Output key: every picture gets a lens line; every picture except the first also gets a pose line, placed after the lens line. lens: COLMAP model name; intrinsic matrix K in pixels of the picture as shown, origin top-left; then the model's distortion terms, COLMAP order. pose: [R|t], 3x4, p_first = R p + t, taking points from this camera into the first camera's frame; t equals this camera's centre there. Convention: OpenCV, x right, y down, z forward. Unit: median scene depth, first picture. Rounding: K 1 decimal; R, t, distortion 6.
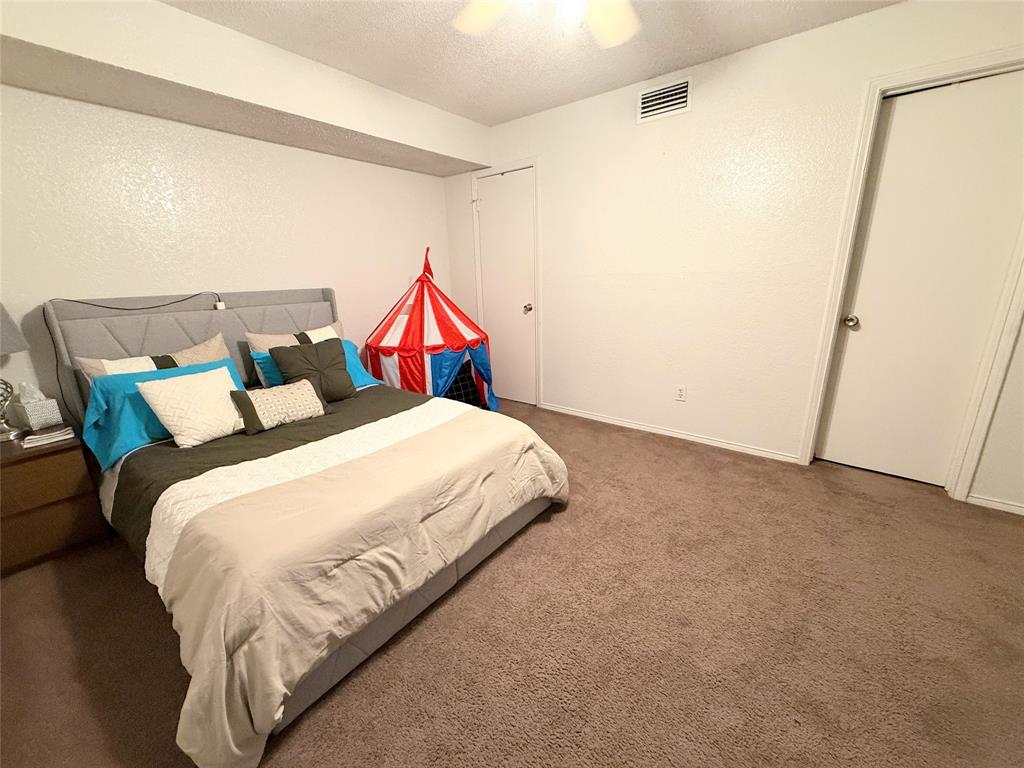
lens RADIAL K [[408.9, 0, 507.7], [0, 408.9, 386.9], [0, 0, 1]] dist [0.000210, 0.000269]
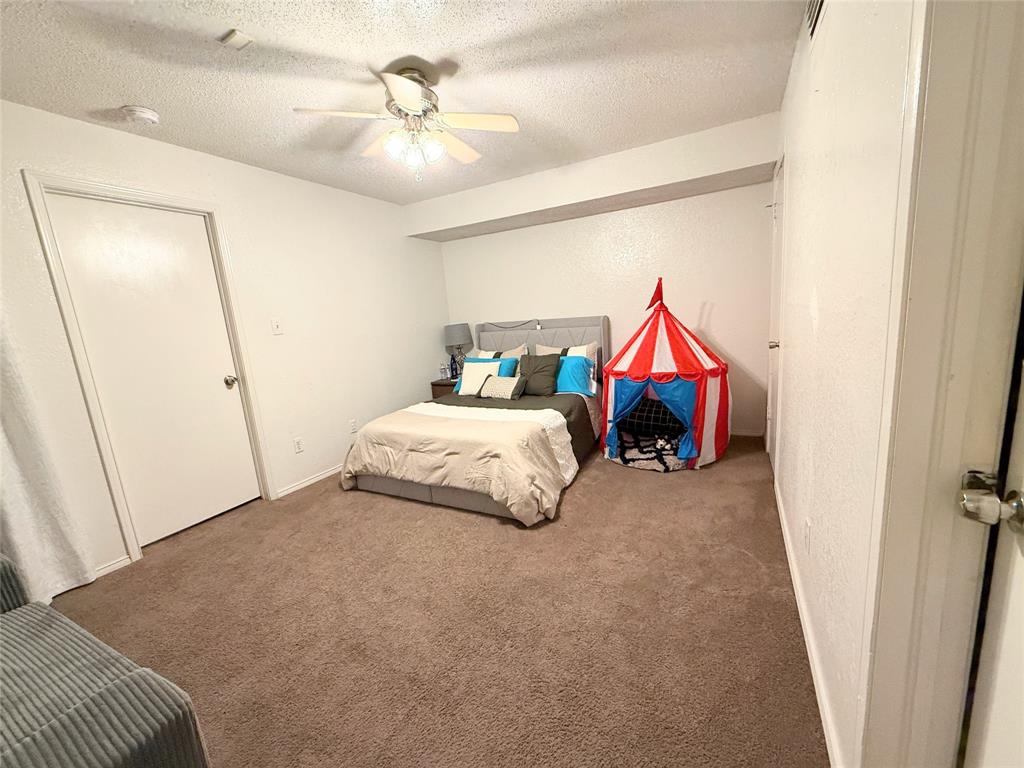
lens RADIAL K [[408.9, 0, 507.7], [0, 408.9, 386.9], [0, 0, 1]] dist [0.000210, 0.000269]
pose [[0.170162, 0.191394, -0.966651, 1.195800], [-0.192660, 0.968487, 0.157843, -0.253028], [0.966399, 0.159376, 0.201673, 0.721449]]
